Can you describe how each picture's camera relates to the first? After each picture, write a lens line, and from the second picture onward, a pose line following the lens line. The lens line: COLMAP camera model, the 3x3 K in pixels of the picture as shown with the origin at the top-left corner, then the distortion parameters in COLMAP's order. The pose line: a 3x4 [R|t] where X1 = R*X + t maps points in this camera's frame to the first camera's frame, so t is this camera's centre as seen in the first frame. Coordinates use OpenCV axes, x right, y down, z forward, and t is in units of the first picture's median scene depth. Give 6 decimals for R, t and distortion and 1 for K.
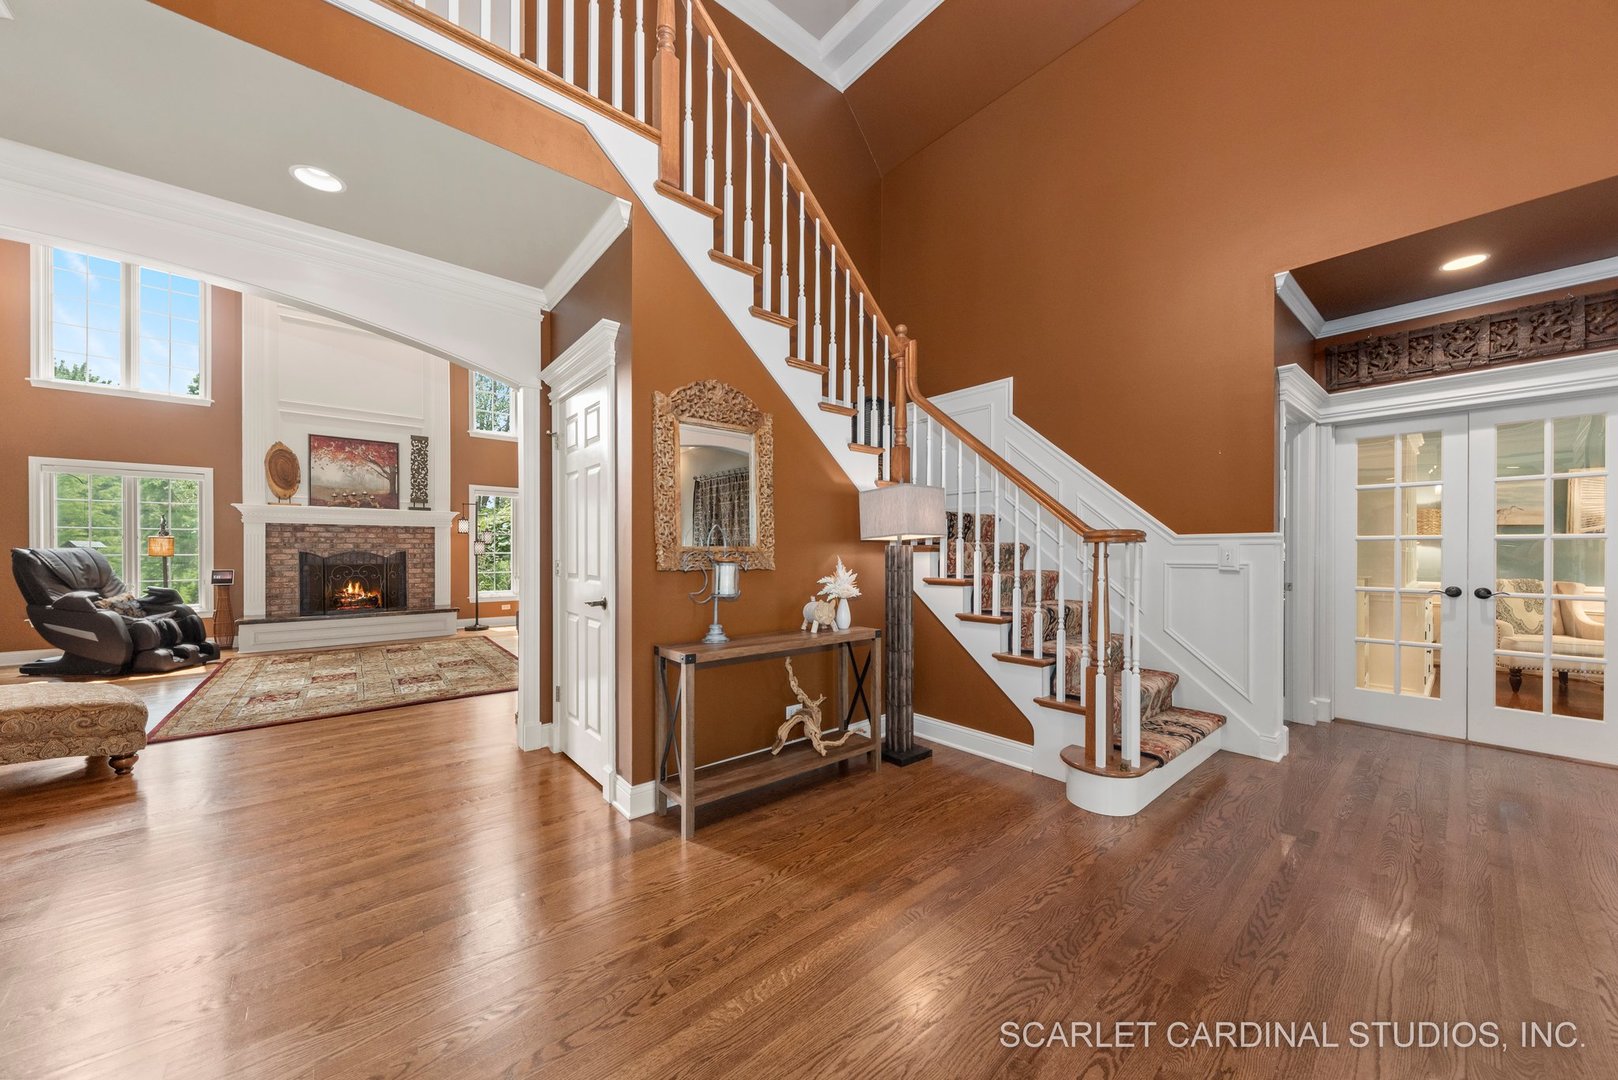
lens RADIAL K [[566.2, 0, 814.9], [0, 566.2, 553.2], [0, 0, 1]] dist [0.000342, 0.000003]
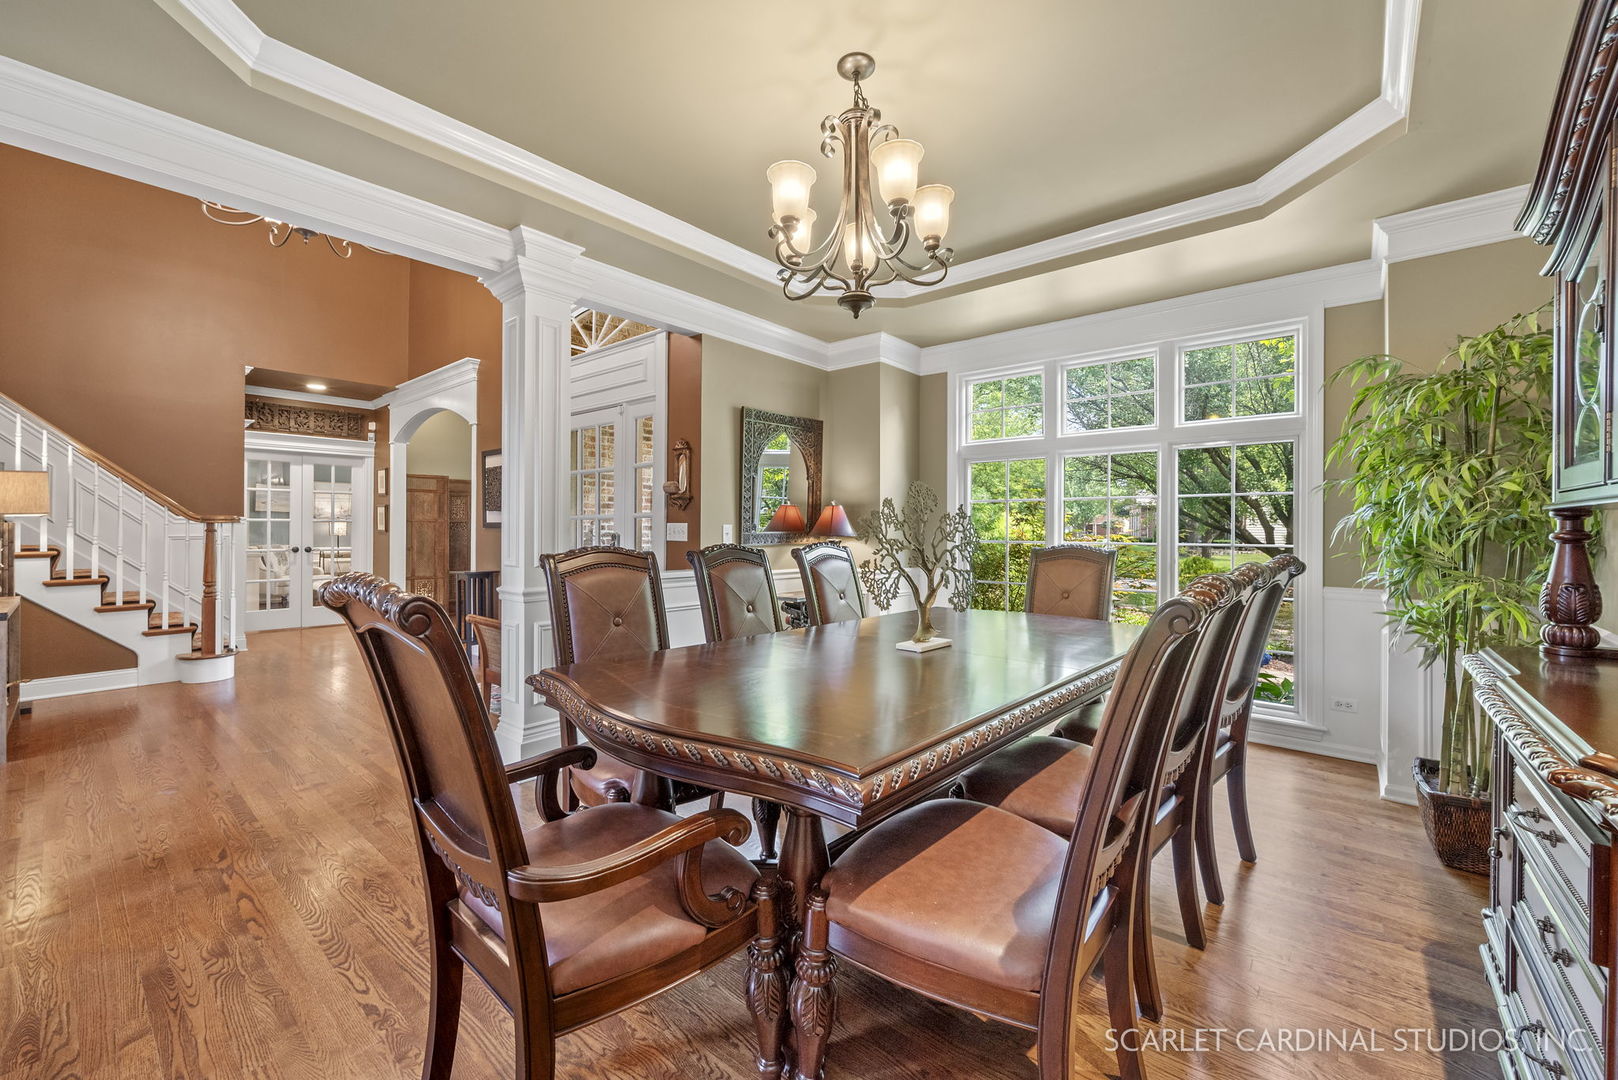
lens RADIAL K [[629.8, 0, 809.0], [0, 629.8, 540.0], [0, 0, 1]] dist [-0.000583, -0.000120]
pose [[-0.165203, -0.022002, 0.986014, -1.303473], [0.002671, 0.999737, 0.022755, -0.006925], [-0.986256, 0.006392, -0.165101, -0.350203]]
